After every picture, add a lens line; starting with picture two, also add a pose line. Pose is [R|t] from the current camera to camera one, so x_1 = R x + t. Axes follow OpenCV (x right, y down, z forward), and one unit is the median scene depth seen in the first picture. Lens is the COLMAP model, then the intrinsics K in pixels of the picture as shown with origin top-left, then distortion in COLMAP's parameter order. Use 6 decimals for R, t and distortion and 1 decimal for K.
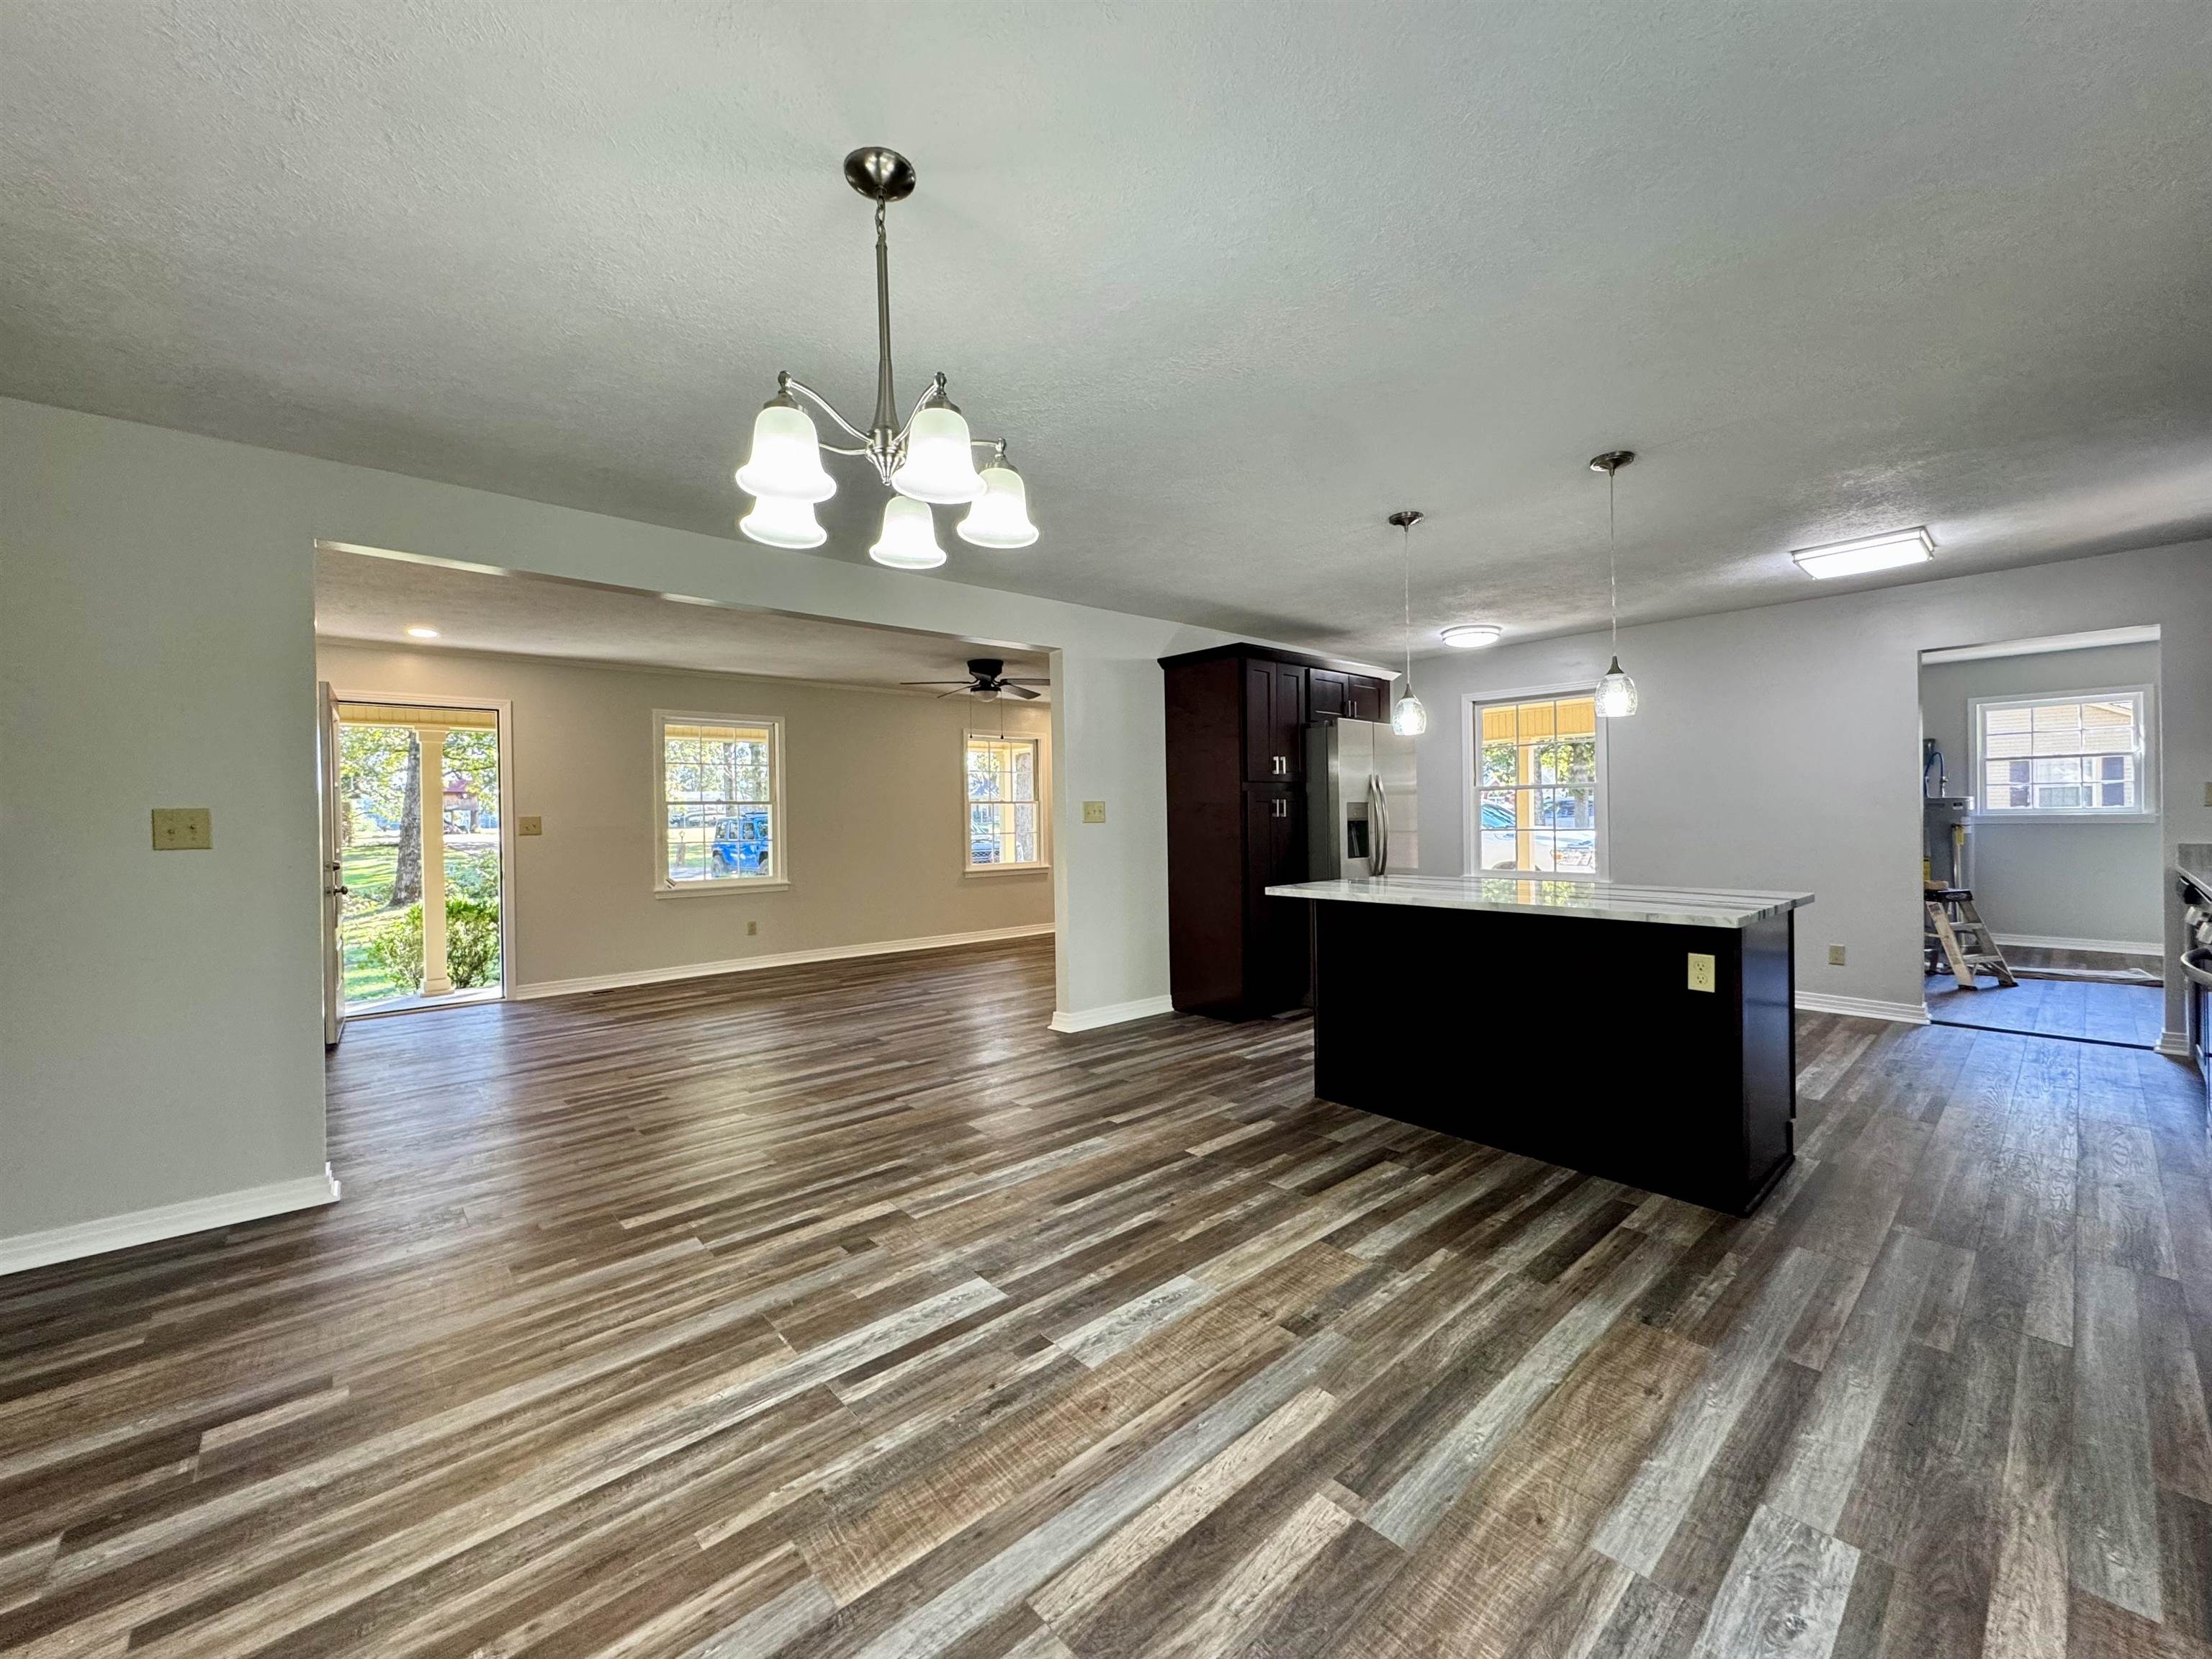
lens RADIAL K [[884.3, 0, 1103.0], [0, 884.3, 826.9], [0, 0, 1]] dist [-0.001983, 0.000790]
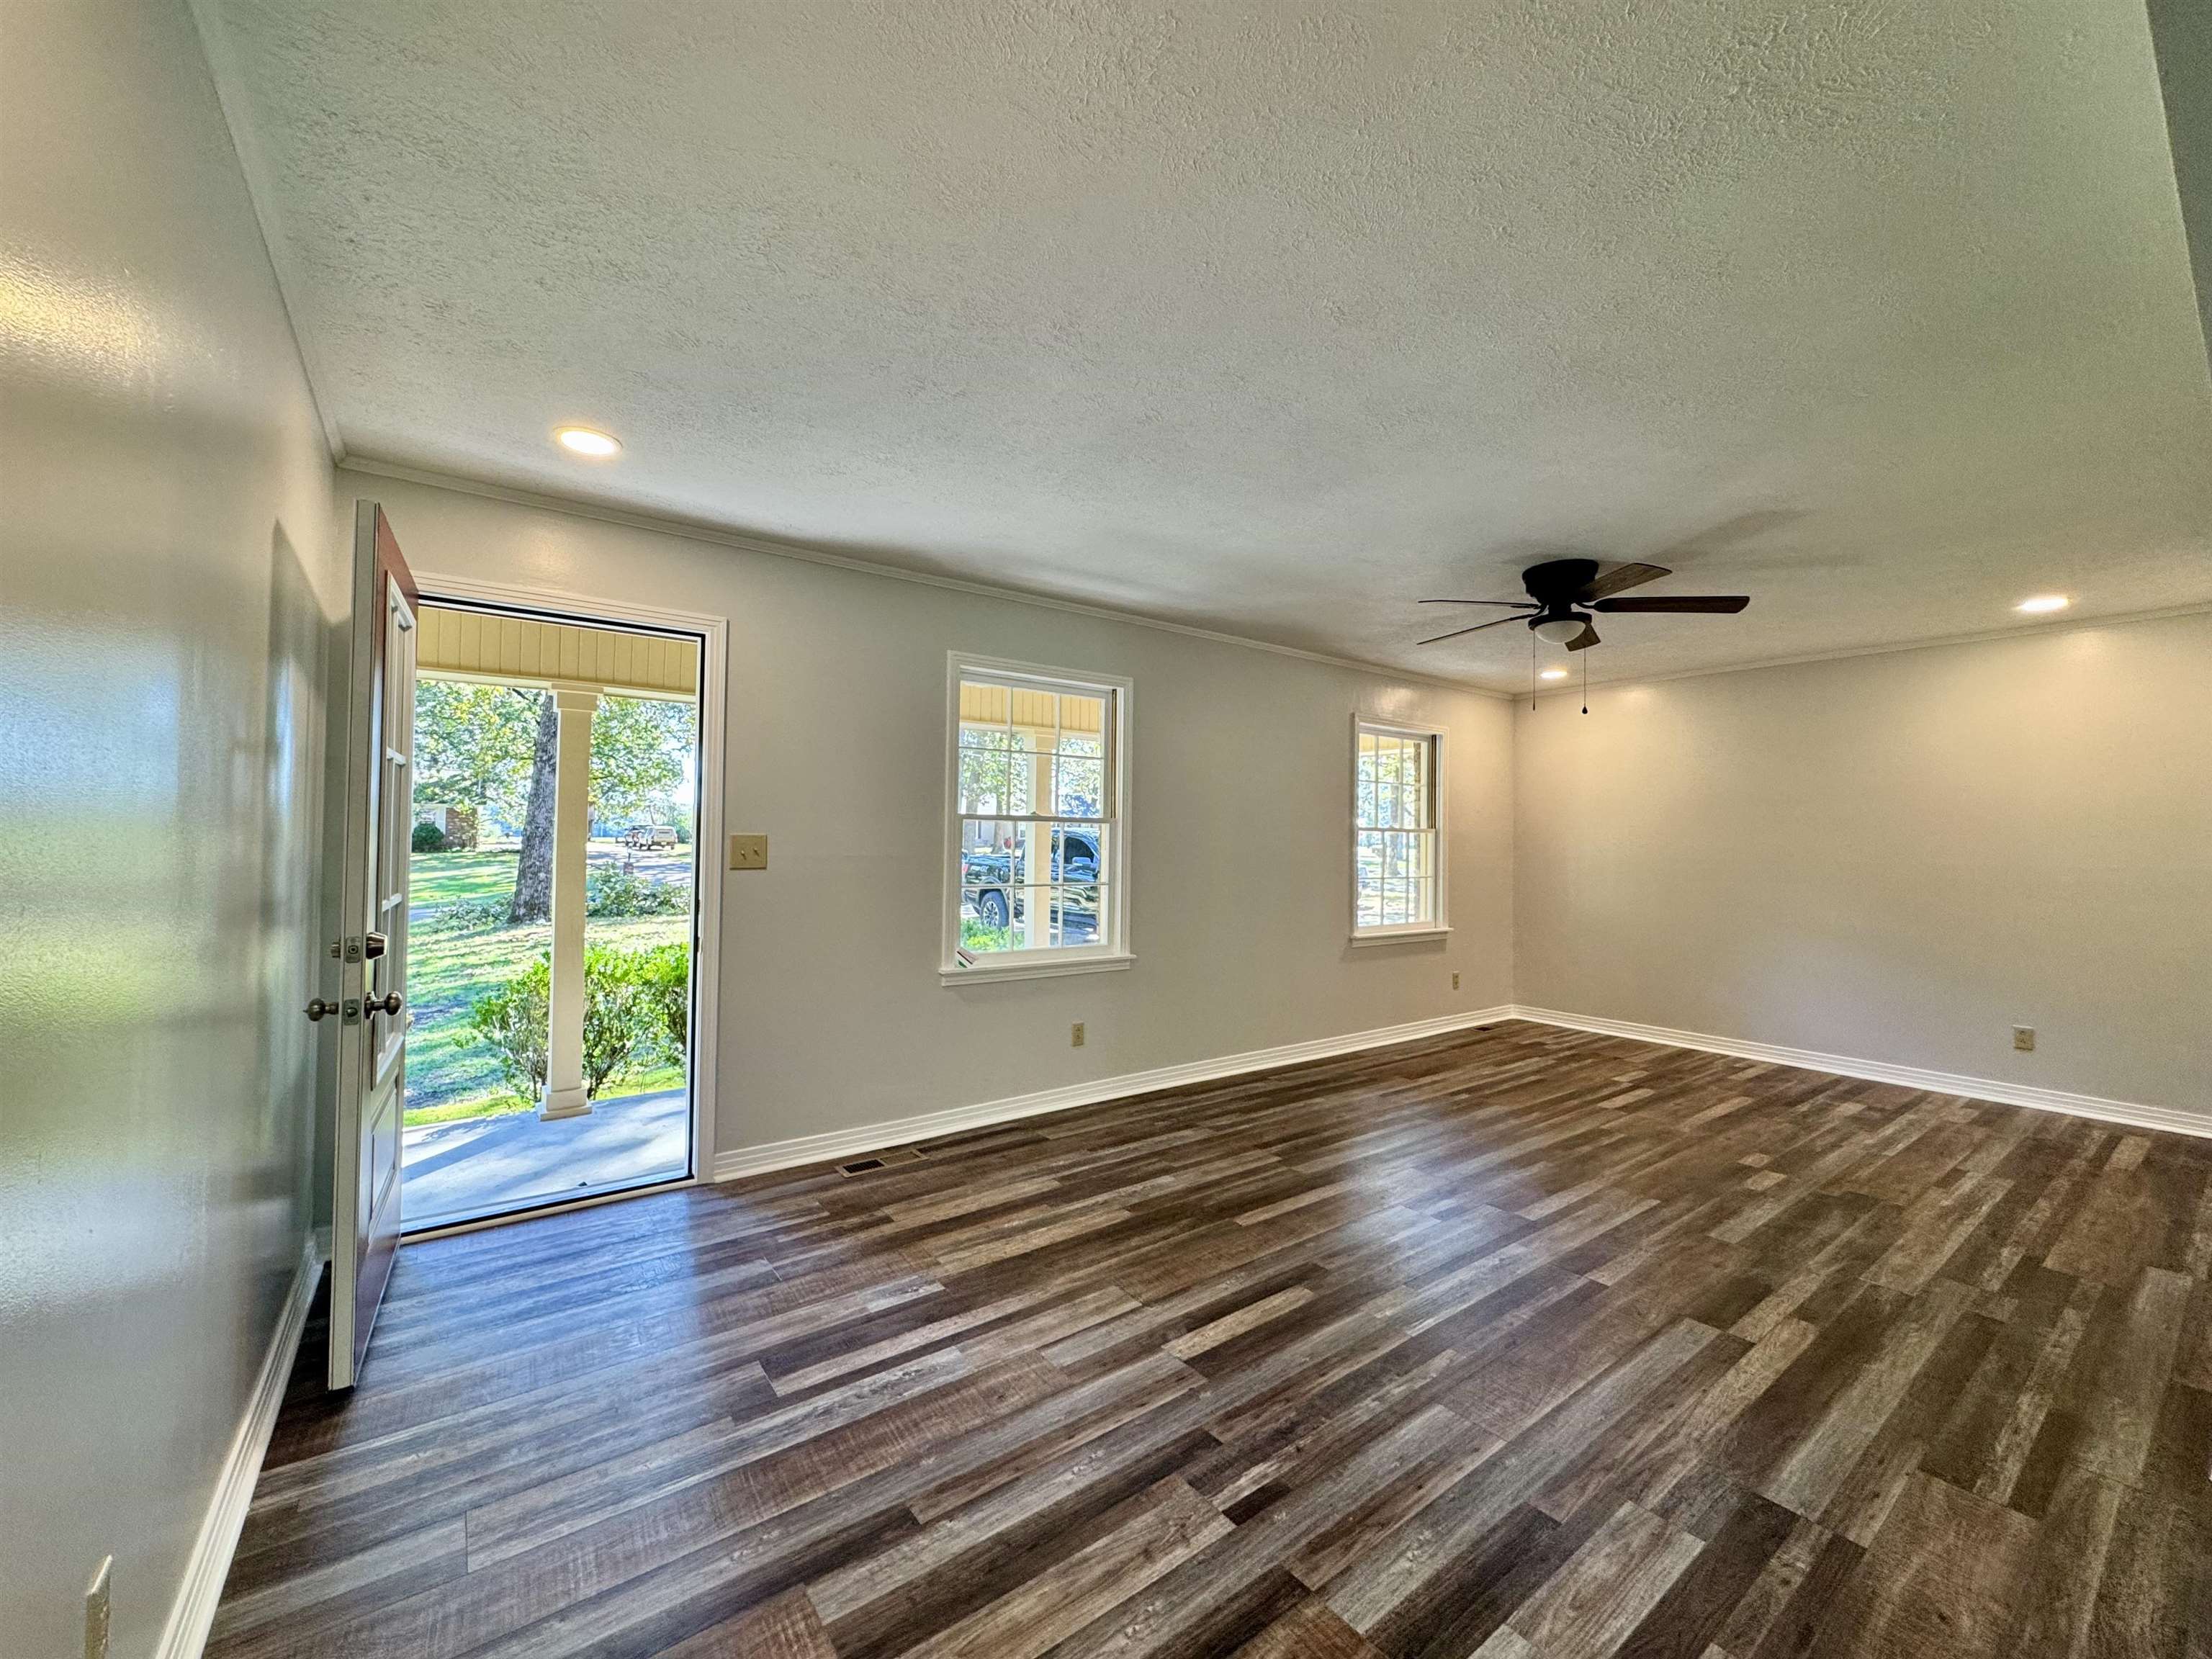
lens RADIAL K [[884.3, 0, 1105.4], [0, 884.3, 828.2], [0, 0, 1]] dist [-0.001983, 0.000790]
pose [[0.995677, 0.026710, -0.088965, -0.948706], [-0.029010, 0.999275, -0.024663, -0.024191], [0.088242, 0.027138, 0.995729, 1.185760]]
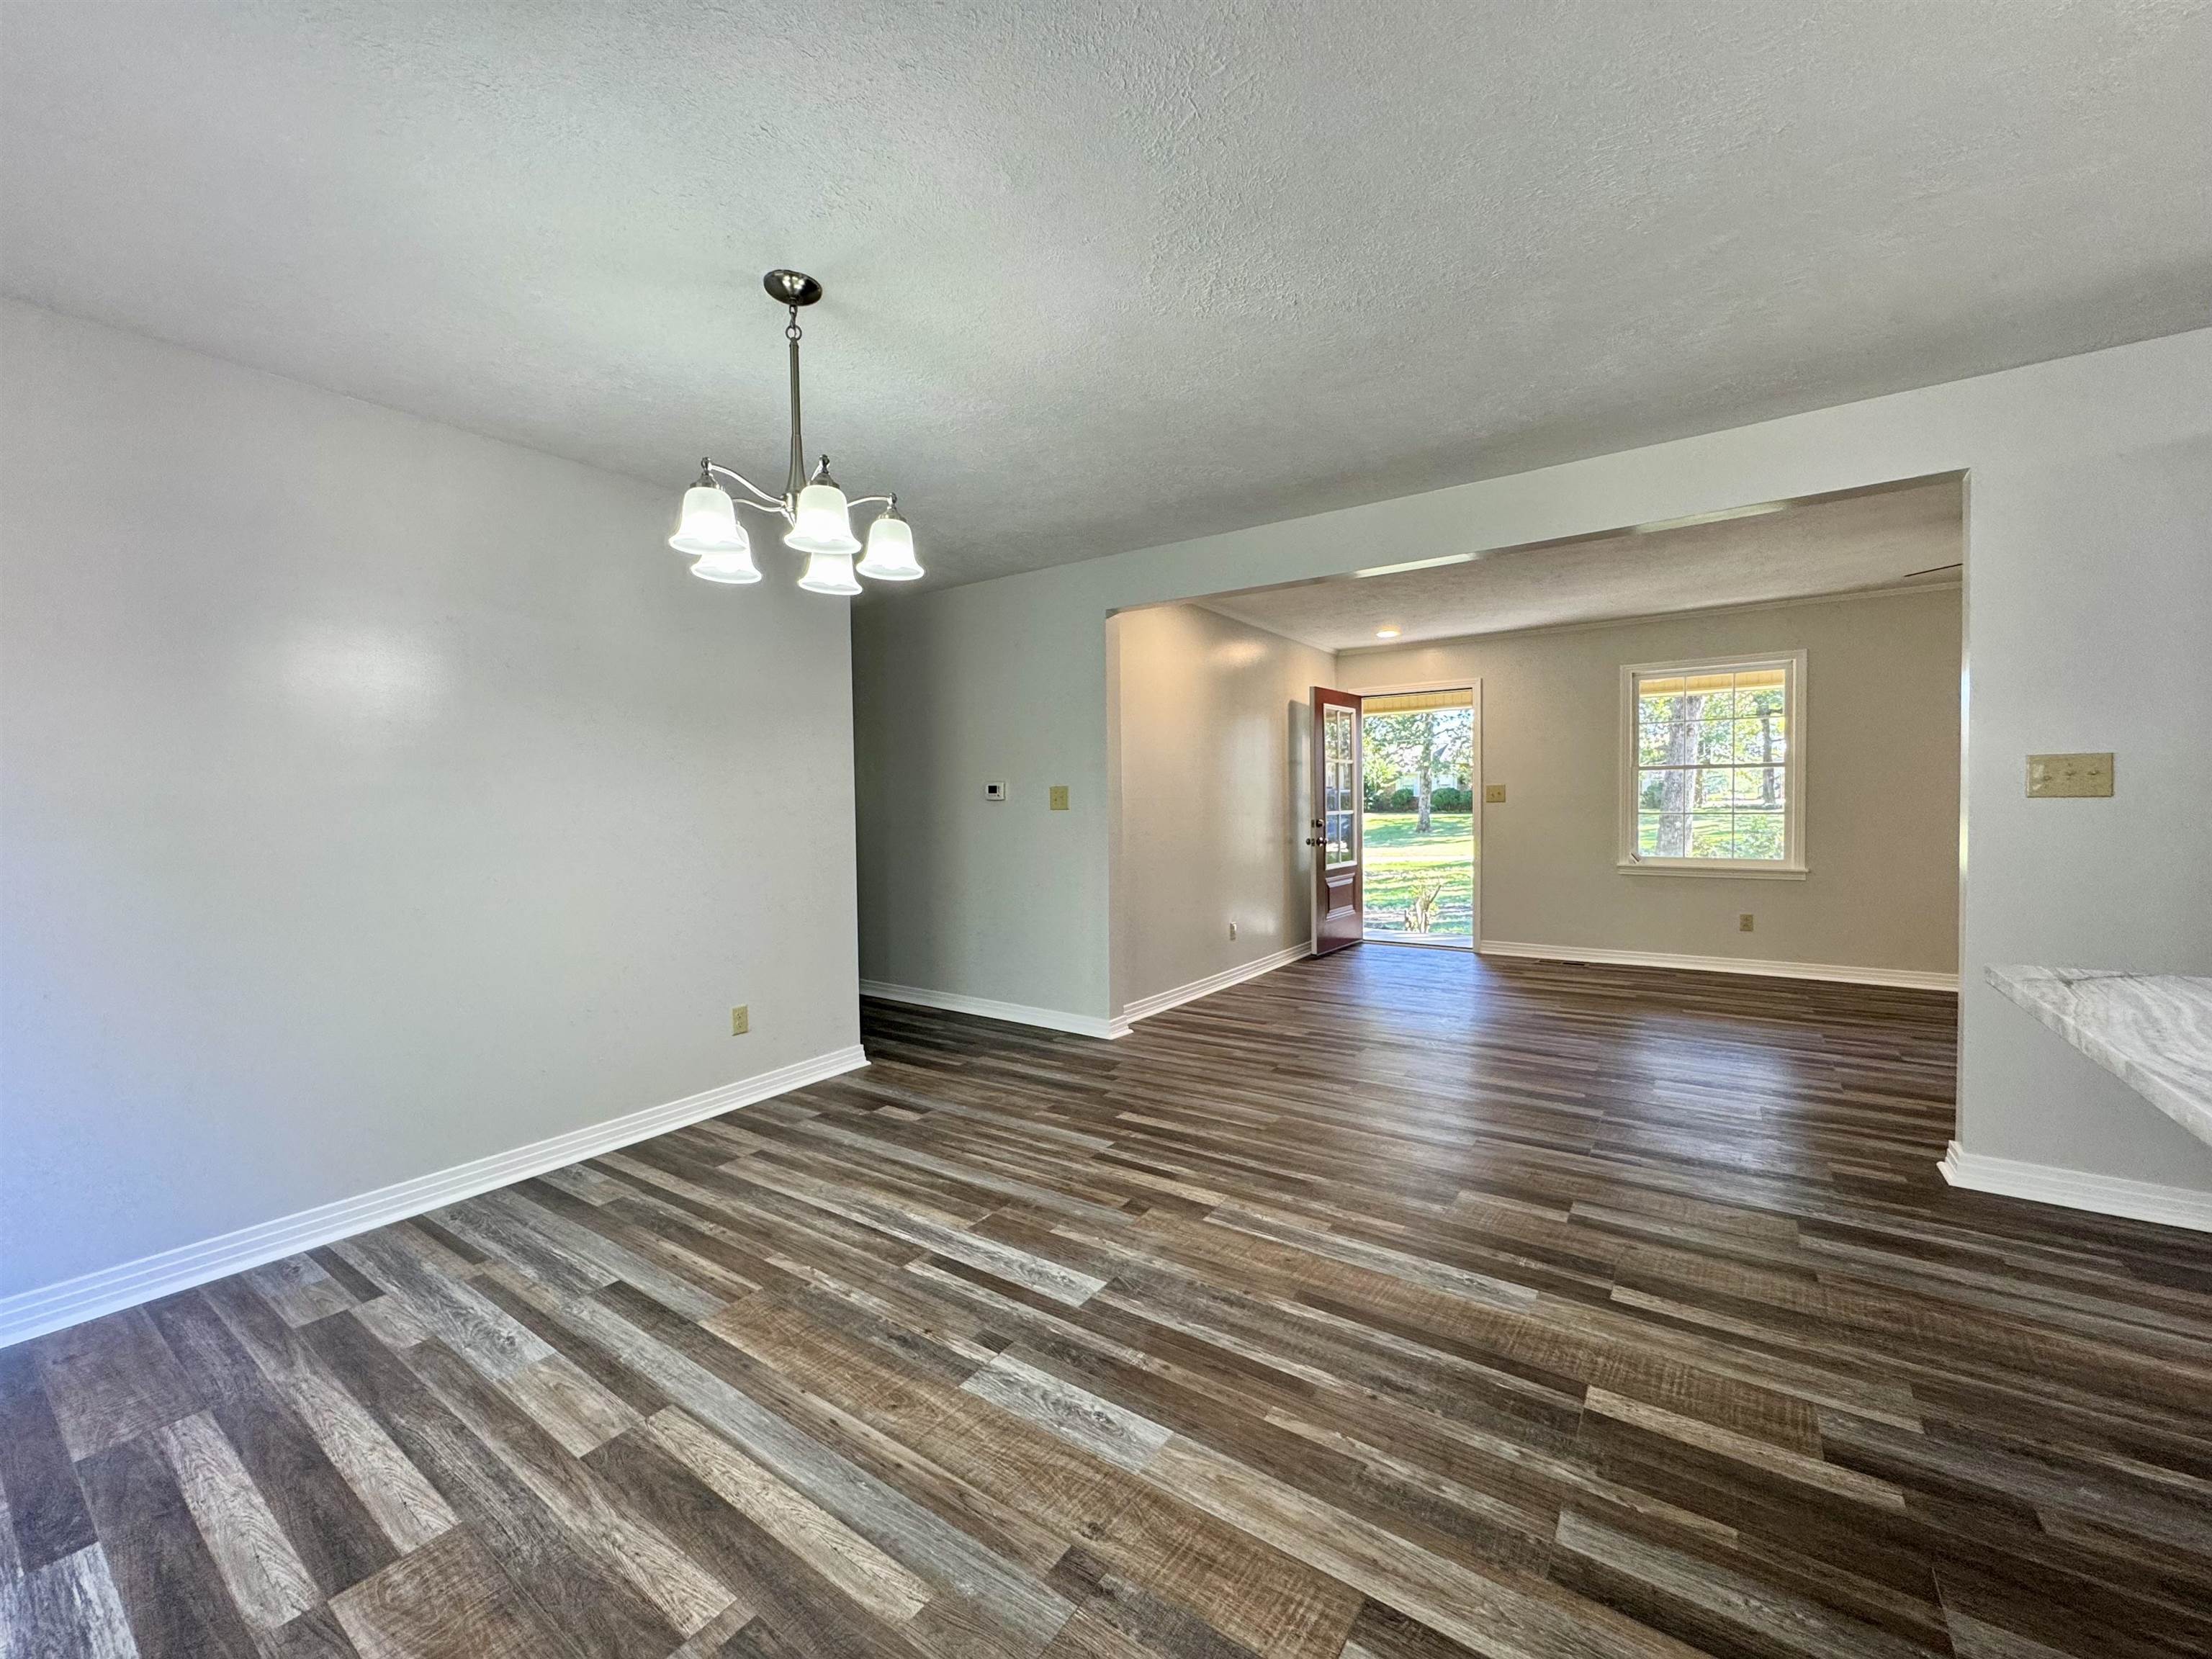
lens RADIAL K [[884.3, 0, 1103.6], [0, 884.3, 835.3], [0, 0, 1]] dist [-0.001983, 0.000790]
pose [[0.226551, 0.051807, -0.972621, 0.700543], [-0.000583, 0.998591, 0.053055, -0.018289], [0.973999, -0.011453, 0.226262, 0.728617]]
